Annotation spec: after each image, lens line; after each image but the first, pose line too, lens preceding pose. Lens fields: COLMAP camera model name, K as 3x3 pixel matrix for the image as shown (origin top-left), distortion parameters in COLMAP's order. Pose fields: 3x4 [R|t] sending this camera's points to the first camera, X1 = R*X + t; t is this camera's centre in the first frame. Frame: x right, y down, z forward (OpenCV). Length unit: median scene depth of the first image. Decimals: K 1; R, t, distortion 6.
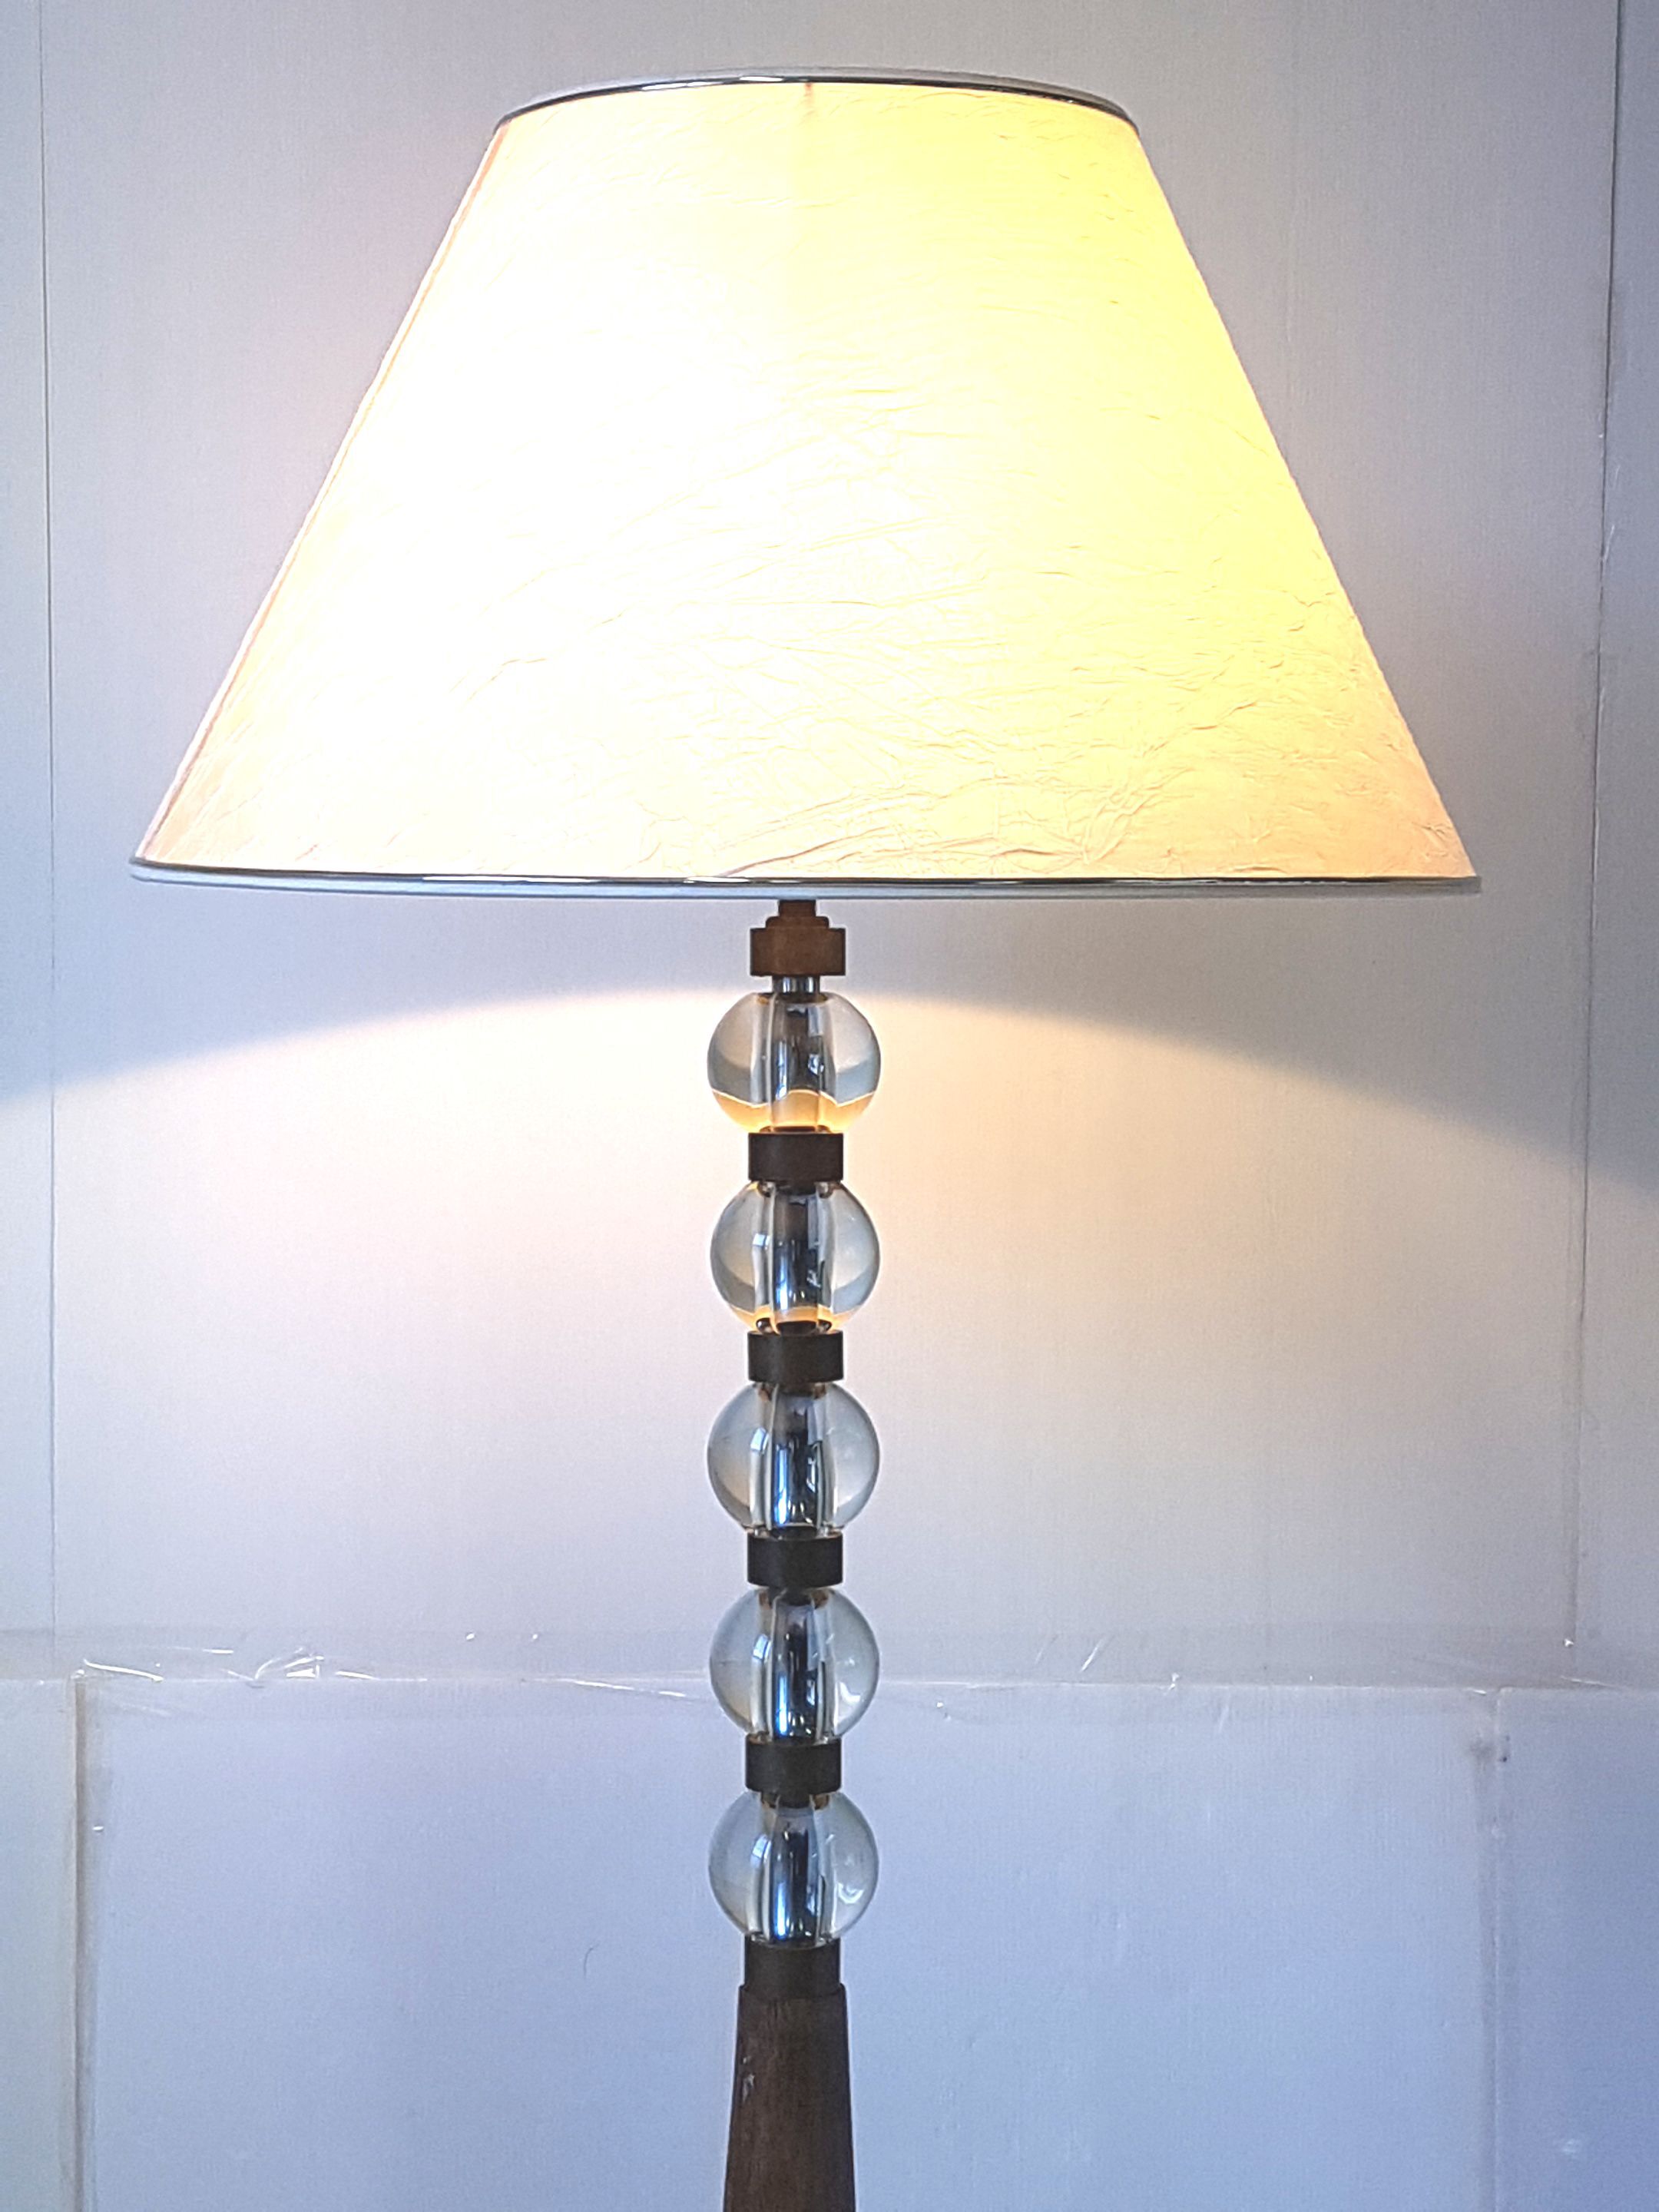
lens RADIAL K [[1691.6, 0, 832.3], [0, 1691.6, 1109.9], [0, 0, 1]] dist [0.106401, -0.017152]
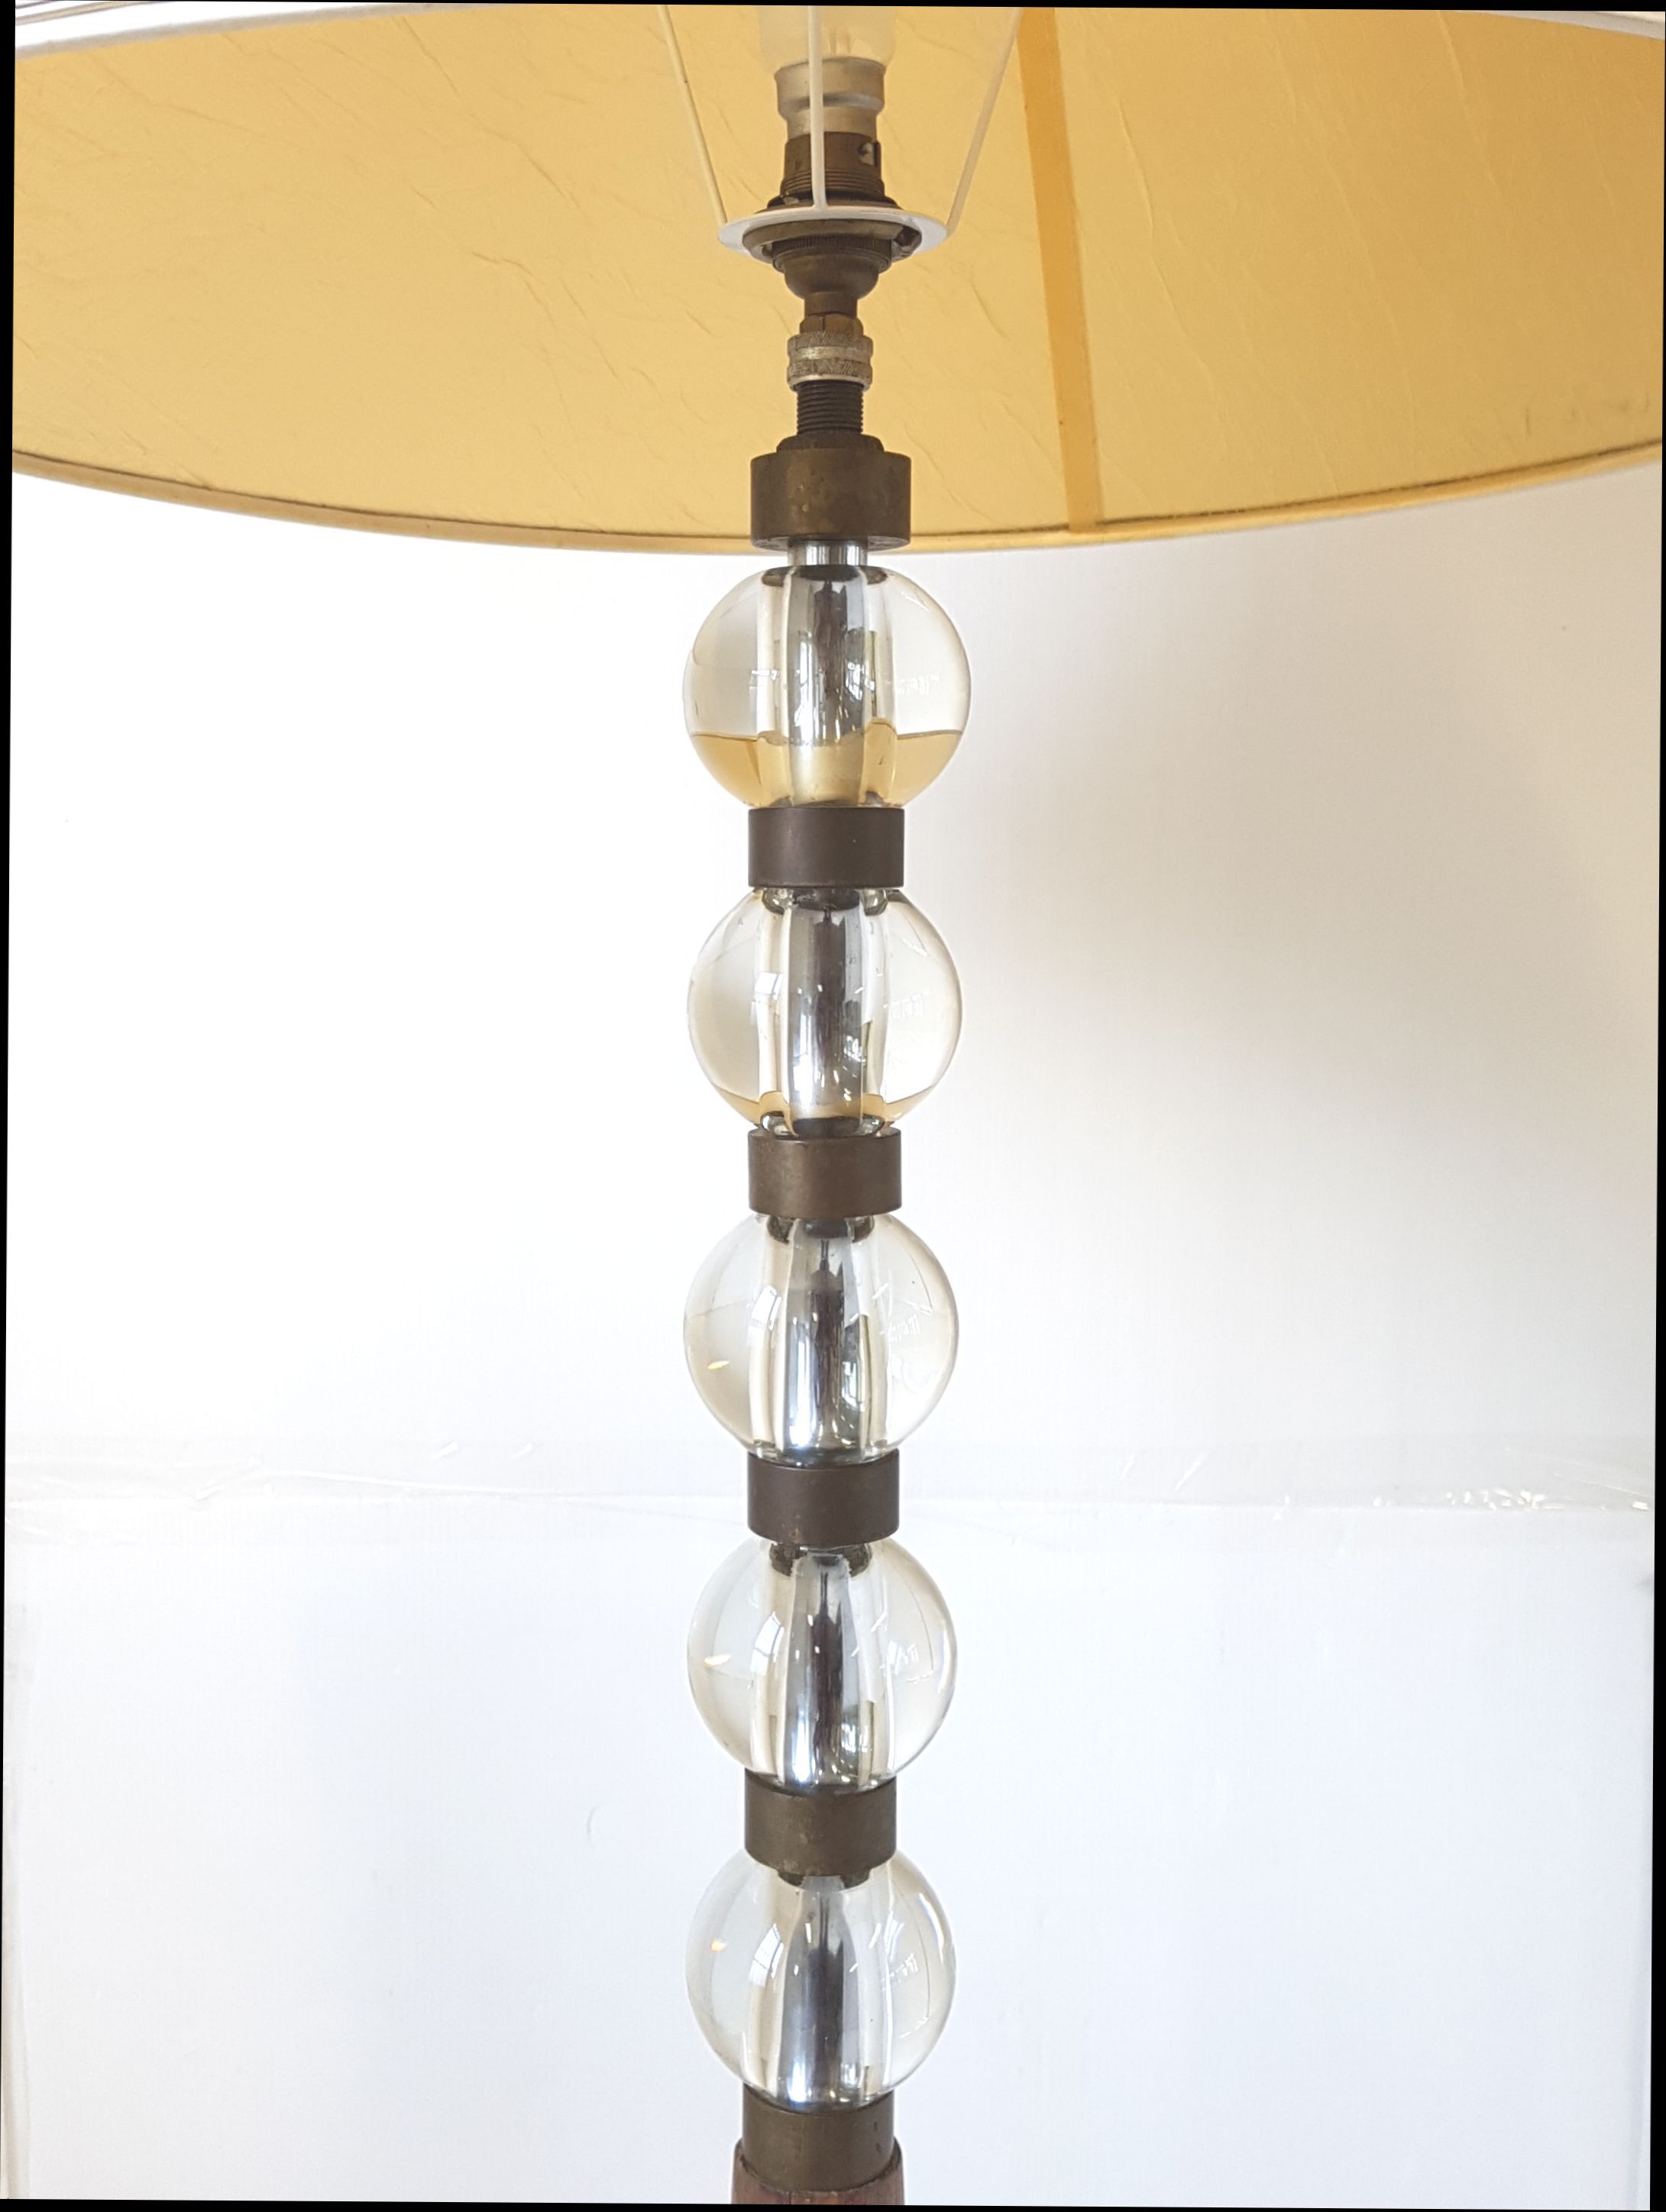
lens RADIAL K [[1665.8, 0, 828.7], [0, 1665.8, 1115.9], [0, 0, 1]] dist [0.040527, -0.000097]
pose [[0.999785, 0.007116, -0.019488, -0.008414], [-0.003376, 0.982626, 0.185564, 0.011772], [0.020470, -0.185459, 0.982439, 0.404568]]
